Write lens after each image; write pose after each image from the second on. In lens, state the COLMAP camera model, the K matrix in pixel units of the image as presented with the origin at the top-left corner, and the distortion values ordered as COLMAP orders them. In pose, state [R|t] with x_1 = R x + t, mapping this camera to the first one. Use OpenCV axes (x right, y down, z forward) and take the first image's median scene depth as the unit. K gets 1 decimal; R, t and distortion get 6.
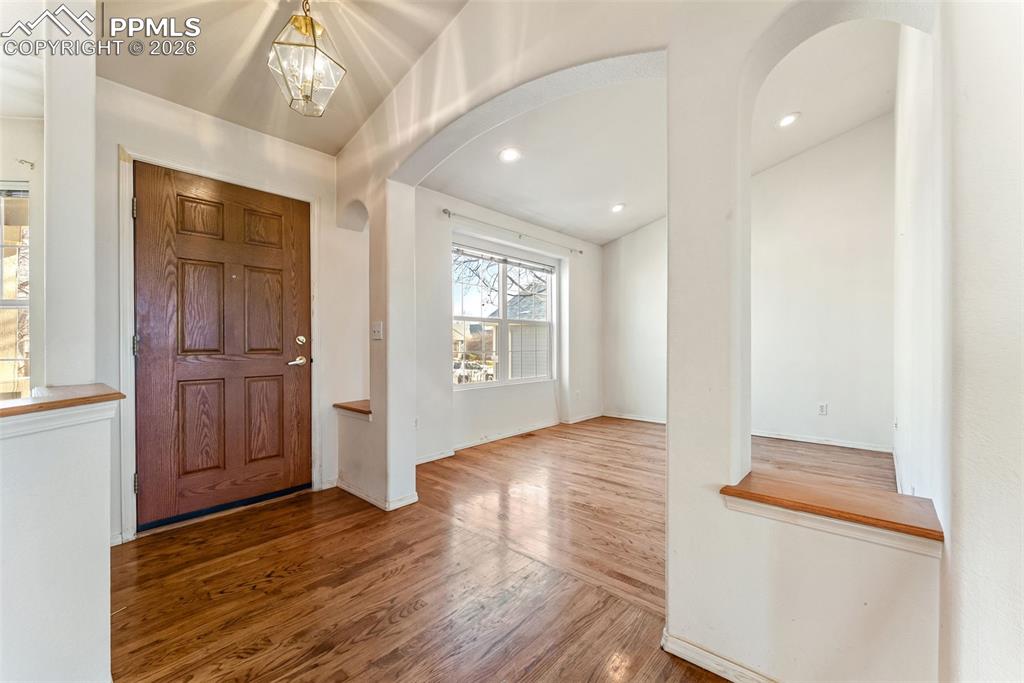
lens RADIAL K [[415.7, 0, 524.1], [0, 415.7, 338.7], [0, 0, 1]] dist [0.000757, 0.000182]
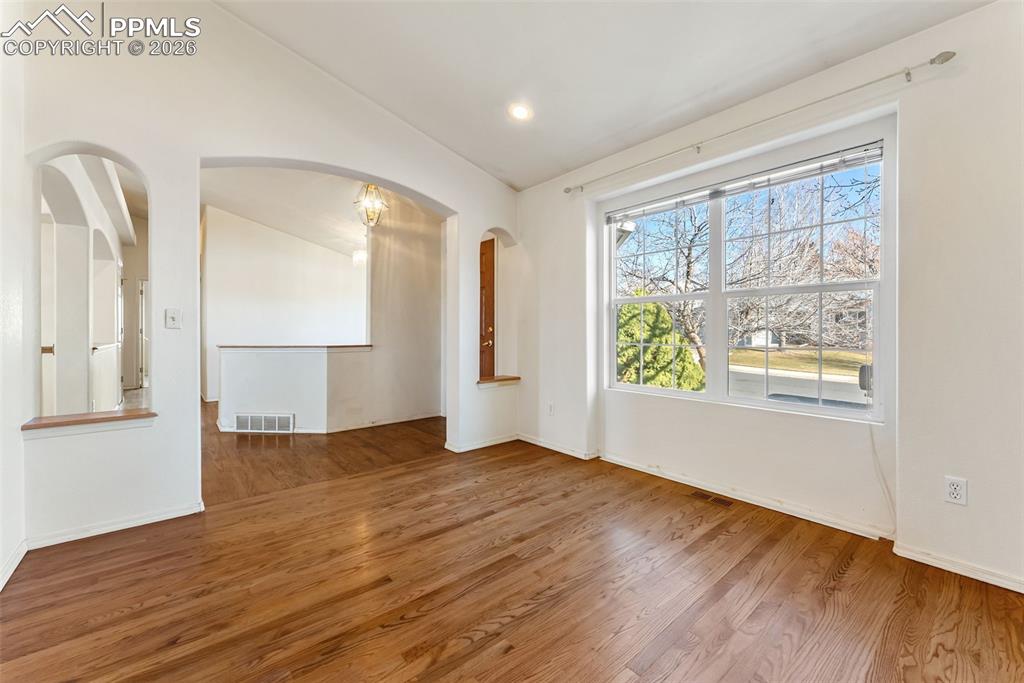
lens RADIAL K [[415.7, 0, 524.1], [0, 415.7, 338.7], [0, 0, 1]] dist [0.000757, 0.000182]
pose [[-0.142226, 0.024828, -0.989523, 0.773923], [0.010435, 0.999667, 0.023582, 0.001373], [0.989779, -0.006972, -0.142438, 1.082079]]
